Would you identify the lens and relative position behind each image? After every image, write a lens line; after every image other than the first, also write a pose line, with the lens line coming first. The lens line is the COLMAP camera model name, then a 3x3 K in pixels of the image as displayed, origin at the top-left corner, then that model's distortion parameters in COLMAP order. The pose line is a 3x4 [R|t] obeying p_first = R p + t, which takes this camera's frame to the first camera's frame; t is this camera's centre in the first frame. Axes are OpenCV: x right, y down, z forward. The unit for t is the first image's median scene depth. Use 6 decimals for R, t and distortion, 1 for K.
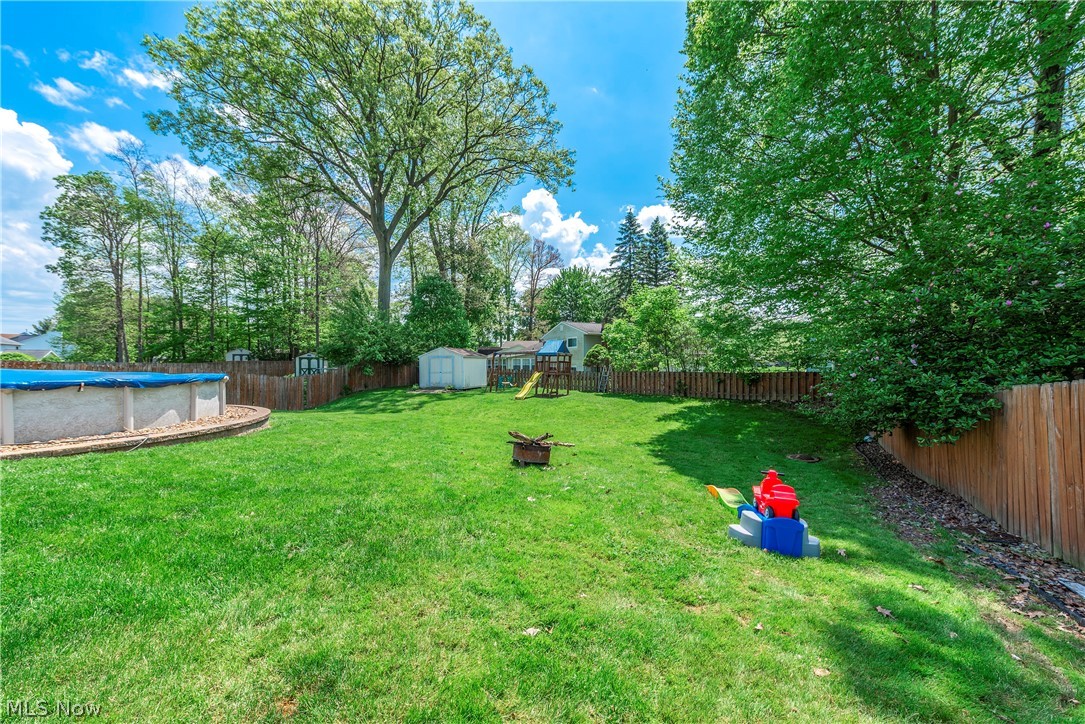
lens RADIAL K [[431.2, 0, 542.9], [0, 431.2, 361.5], [0, 0, 1]] dist [0.000760, -0.000040]
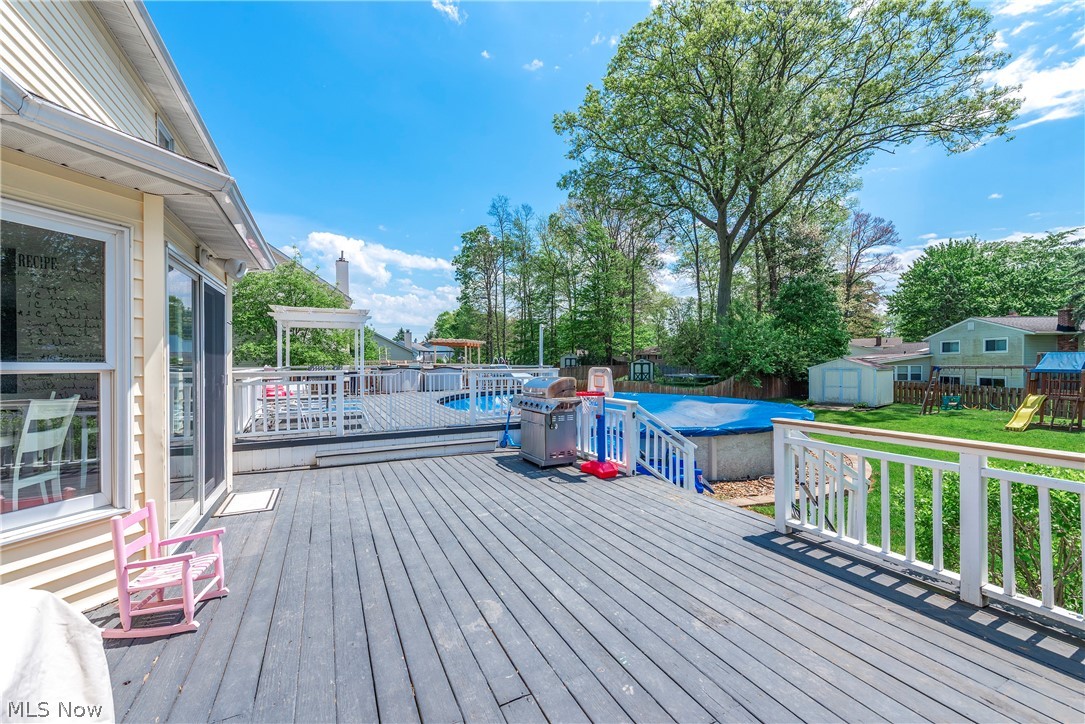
lens RADIAL K [[431.2, 0, 540.0], [0, 431.2, 360.3], [0, 0, 1]] dist [0.000760, -0.000040]
pose [[0.821136, -0.000195, -0.570733, -0.158219], [-0.000419, 0.999999, -0.000945, -0.018140], [0.570733, 0.001015, 0.821135, -0.053565]]
